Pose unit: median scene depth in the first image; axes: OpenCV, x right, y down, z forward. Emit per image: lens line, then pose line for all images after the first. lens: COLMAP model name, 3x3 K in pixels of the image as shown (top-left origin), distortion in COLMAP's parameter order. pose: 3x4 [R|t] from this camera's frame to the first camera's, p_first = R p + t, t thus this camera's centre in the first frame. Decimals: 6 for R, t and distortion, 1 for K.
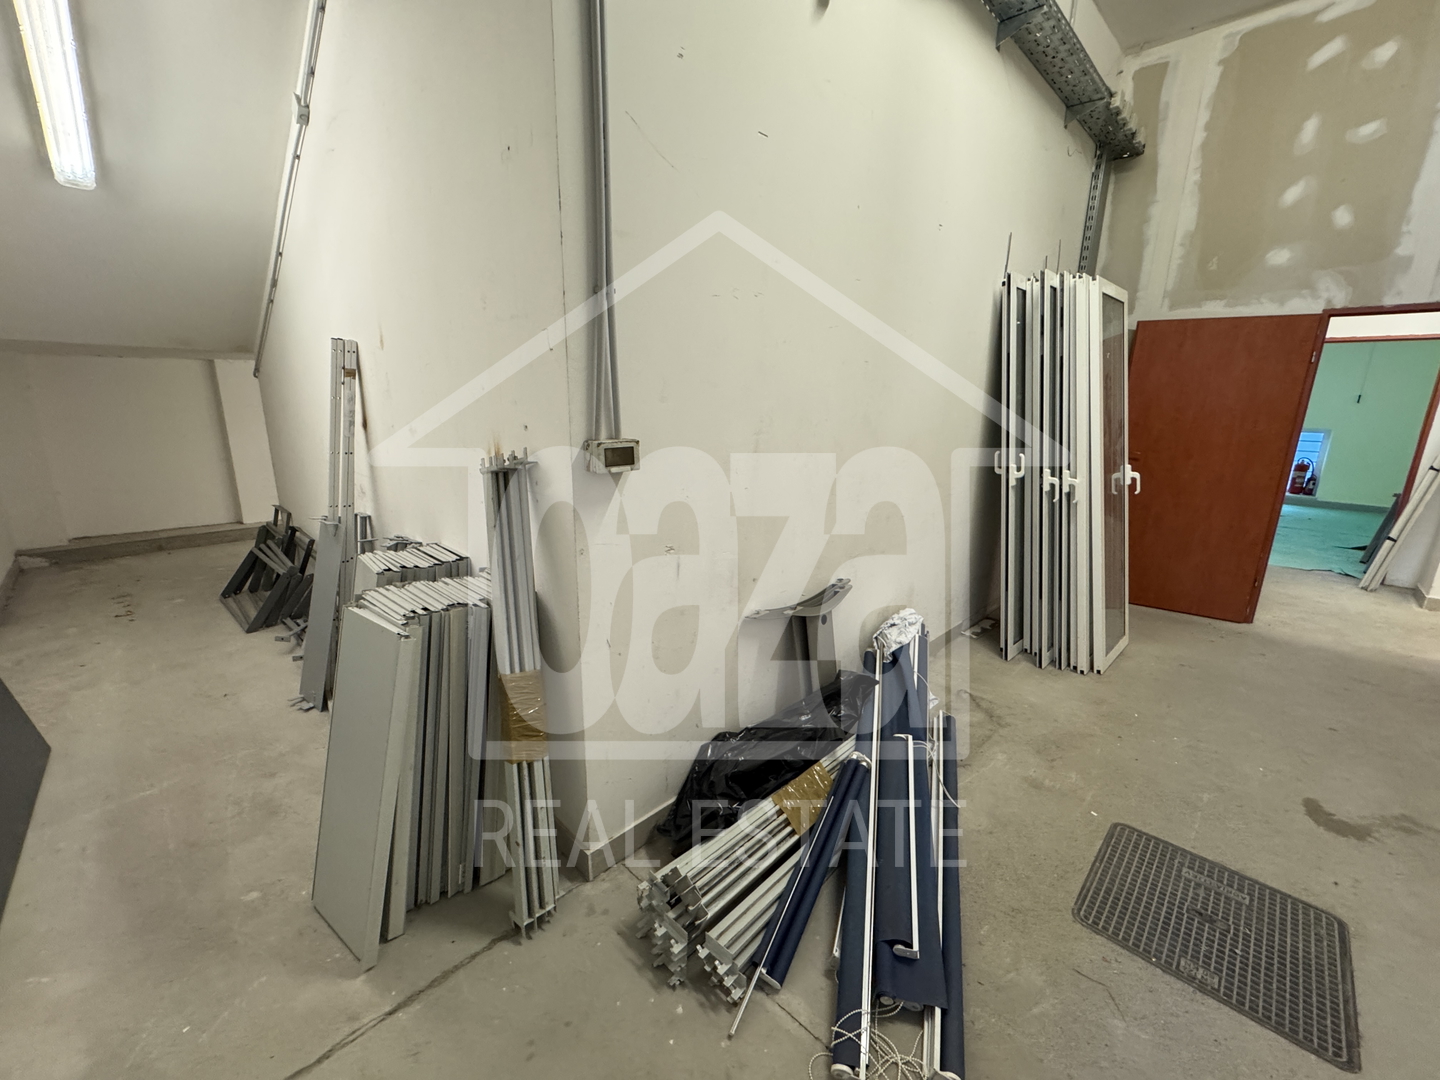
lens RADIAL K [[576.1, 0, 725.0], [0, 576.1, 534.5], [0, 0, 1]] dist [-0.004034, 0.000377]
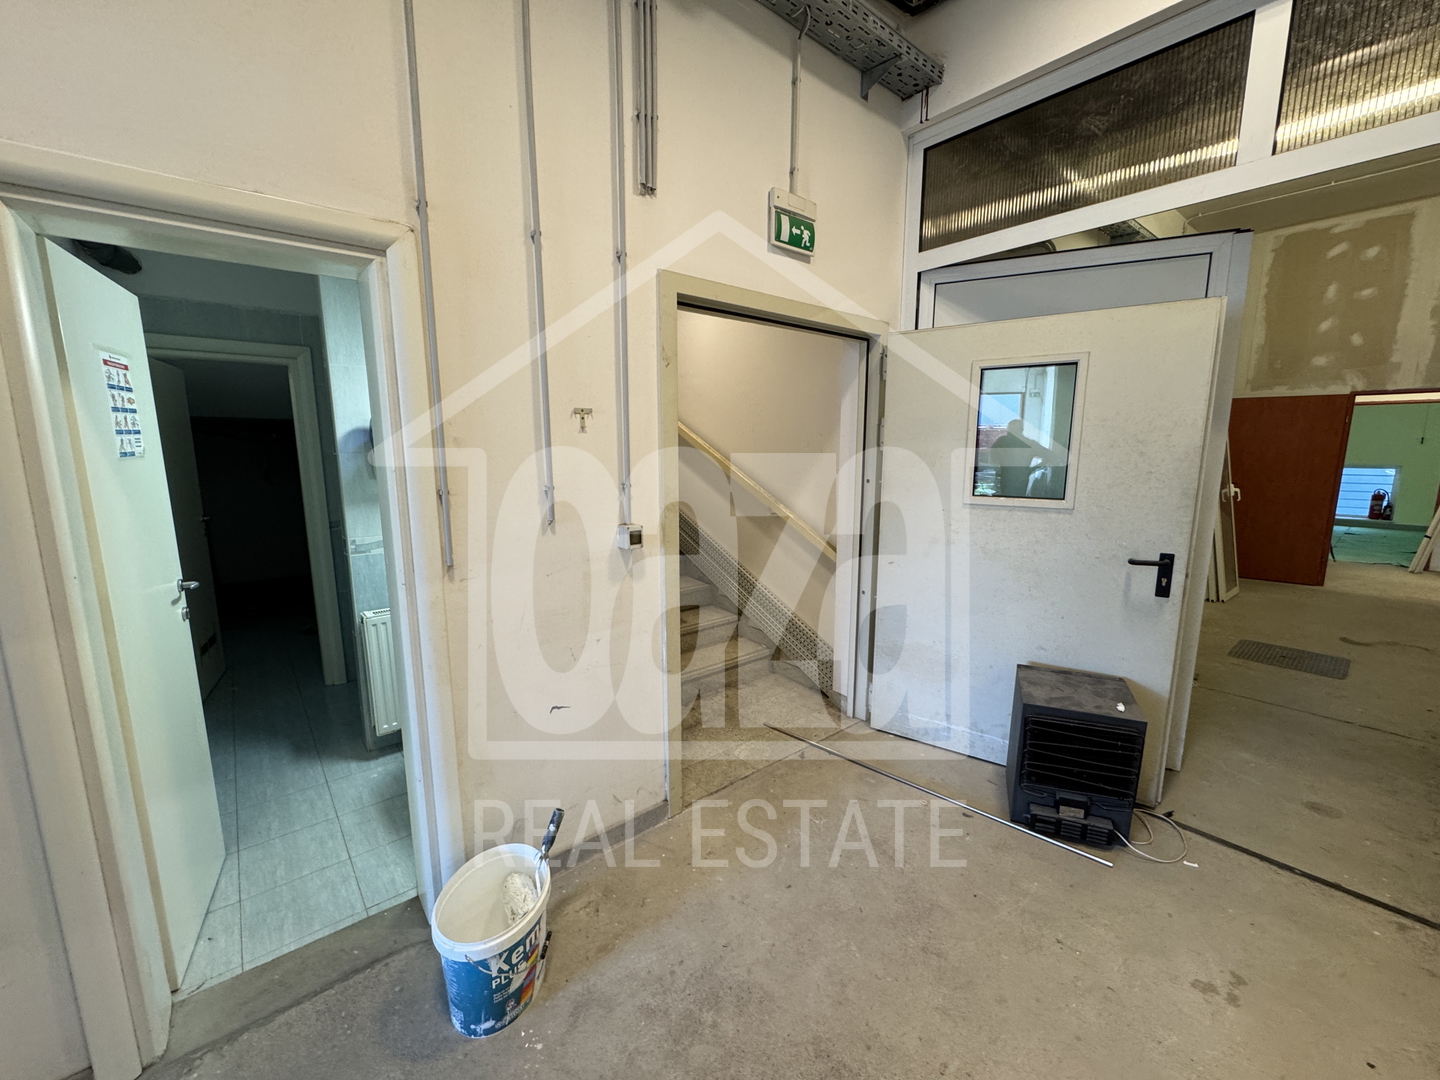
lens RADIAL K [[576.1, 0, 723.8], [0, 576.1, 538.0], [0, 0, 1]] dist [-0.004034, 0.000377]
pose [[0.995242, -0.006054, -0.097242, -0.626330], [-0.001998, 0.996590, -0.082490, 0.178196], [0.097410, 0.082292, 0.991836, -0.813589]]
